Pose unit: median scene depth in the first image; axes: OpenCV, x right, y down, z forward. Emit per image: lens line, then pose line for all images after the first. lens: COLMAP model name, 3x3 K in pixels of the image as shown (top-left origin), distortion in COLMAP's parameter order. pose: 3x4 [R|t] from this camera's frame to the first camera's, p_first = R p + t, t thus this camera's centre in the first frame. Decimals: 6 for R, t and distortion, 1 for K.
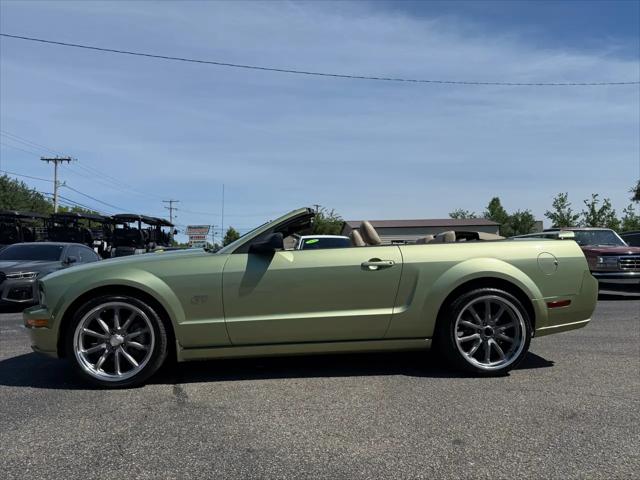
lens RADIAL K [[449.3, 0, 317.9], [0, 449.3, 239.8], [0, 0, 1]] dist [0.025240, -0.037138]
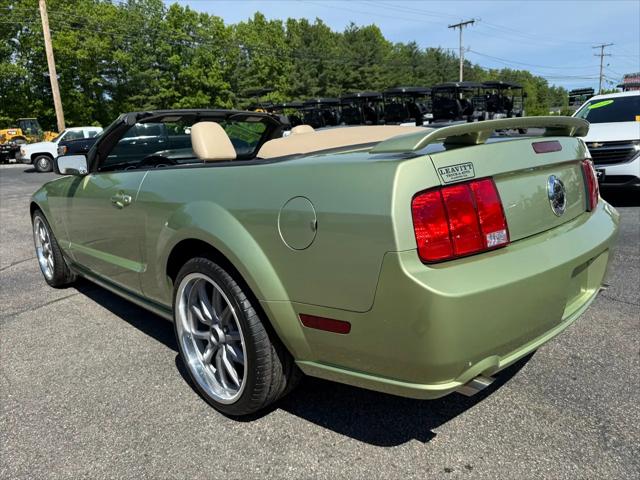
lens RADIAL K [[449.3, 0, 316.5], [0, 449.3, 238.3], [0, 0, 1]] dist [0.025240, -0.037138]
pose [[0.627173, 0.143562, -0.765535, 0.662876], [0.089414, 0.963098, 0.253865, -0.061275], [0.773730, -0.227667, 0.591193, 0.732402]]
